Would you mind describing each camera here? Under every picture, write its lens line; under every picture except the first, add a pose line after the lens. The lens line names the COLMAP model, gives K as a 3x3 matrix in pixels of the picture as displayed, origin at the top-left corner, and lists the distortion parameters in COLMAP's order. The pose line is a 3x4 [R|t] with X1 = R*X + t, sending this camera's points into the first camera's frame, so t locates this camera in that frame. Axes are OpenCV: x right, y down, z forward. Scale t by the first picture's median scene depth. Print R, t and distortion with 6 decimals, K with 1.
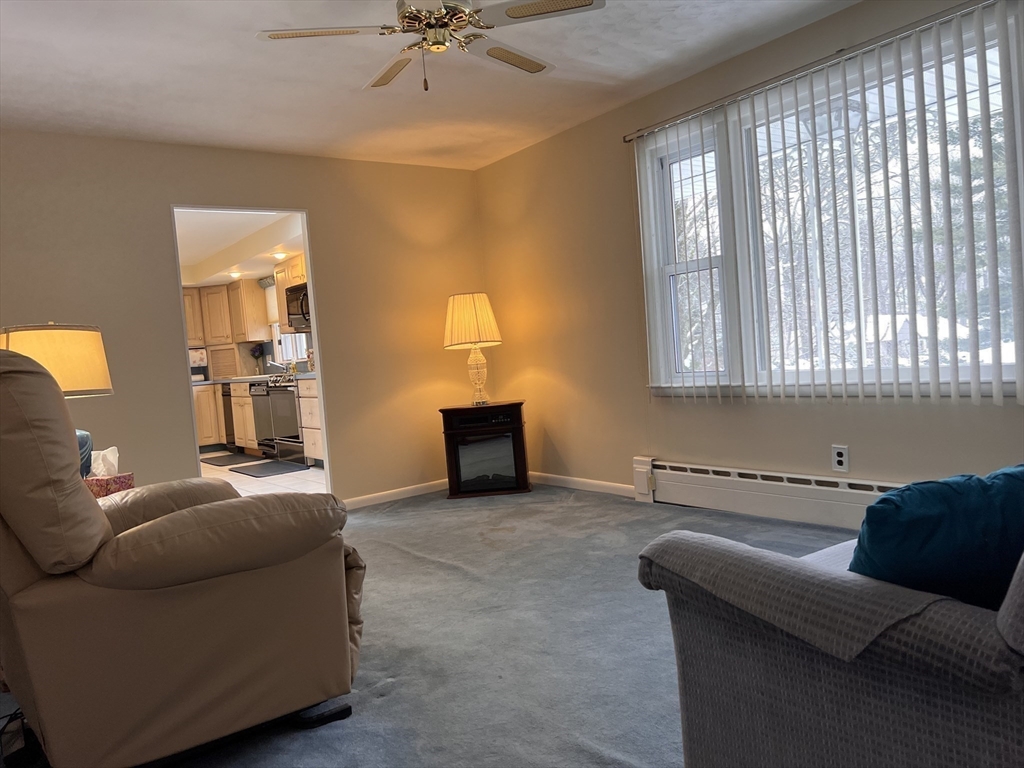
lens RADIAL K [[769.3, 0, 512.0], [0, 769.3, 384.0], [0, 0, 1]] dist [0.024869, -0.006391]
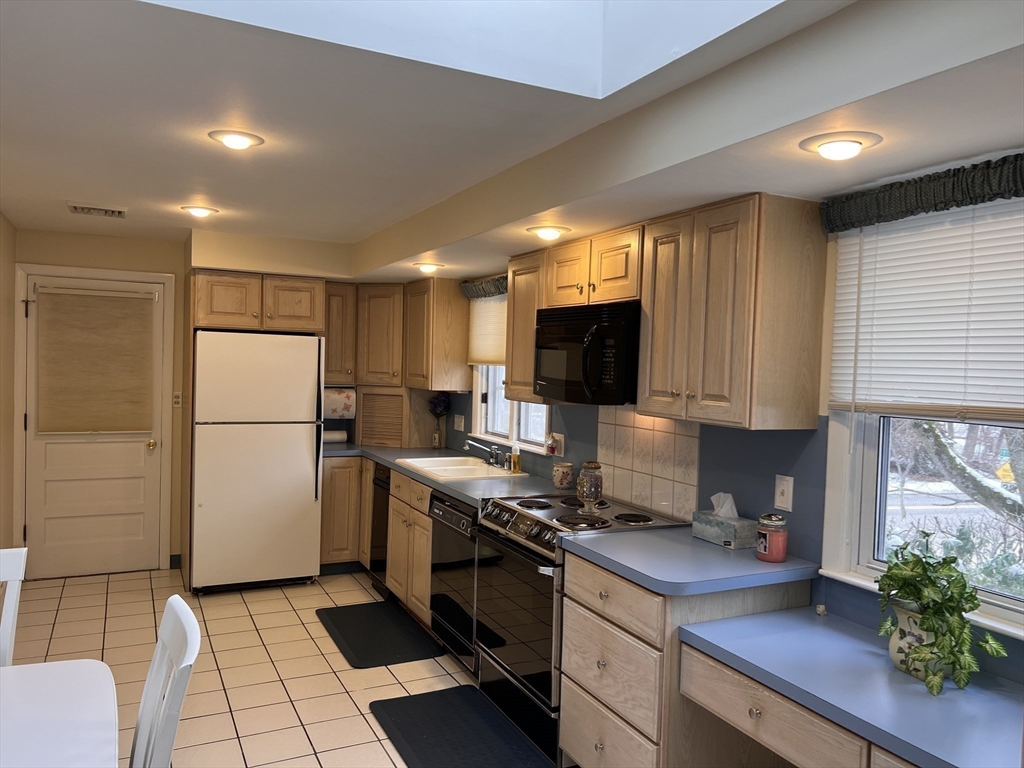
lens RADIAL K [[769.3, 0, 512.0], [0, 769.3, 384.0], [0, 0, 1]] dist [0.024869, -0.006391]
pose [[0.978207, 0.119056, -0.170109, -0.205376], [-0.120646, 0.992695, 0.000995, -0.071862], [0.168984, 0.019550, 0.985425, 0.502414]]
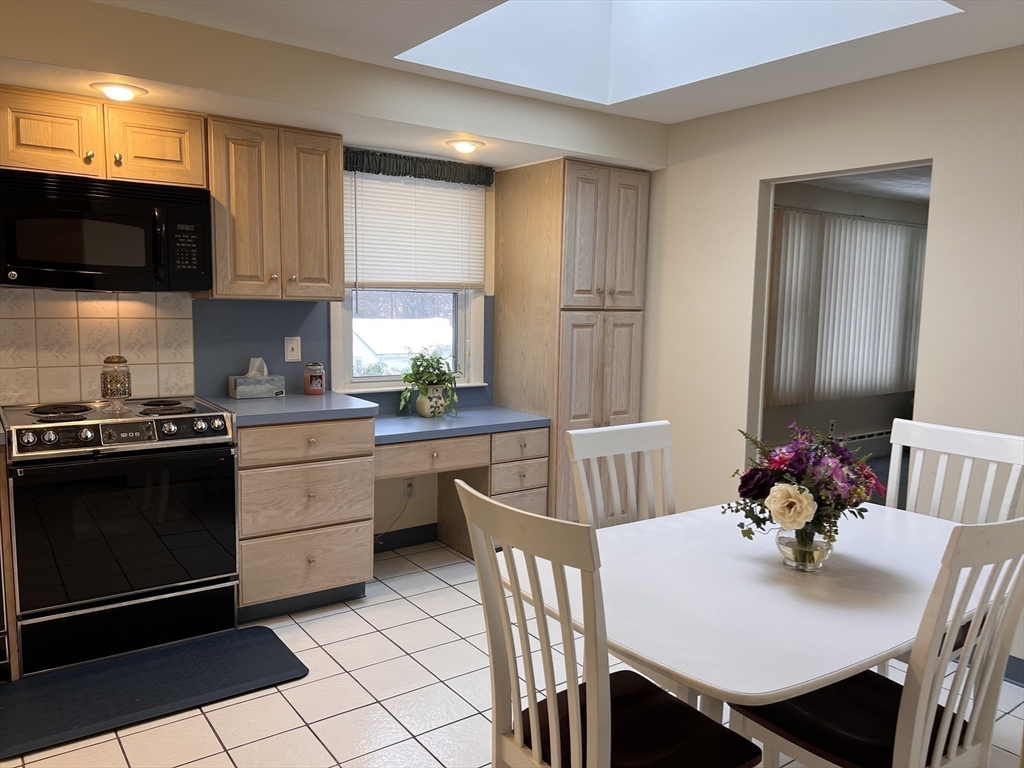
lens RADIAL K [[769.3, 0, 512.0], [0, 769.3, 384.0], [0, 0, 1]] dist [0.024869, -0.006391]
pose [[0.002952, -0.023718, 0.999714, -0.581334], [0.023245, 0.999450, 0.023643, -0.028765], [-0.999725, 0.023169, 0.003502, 0.706501]]
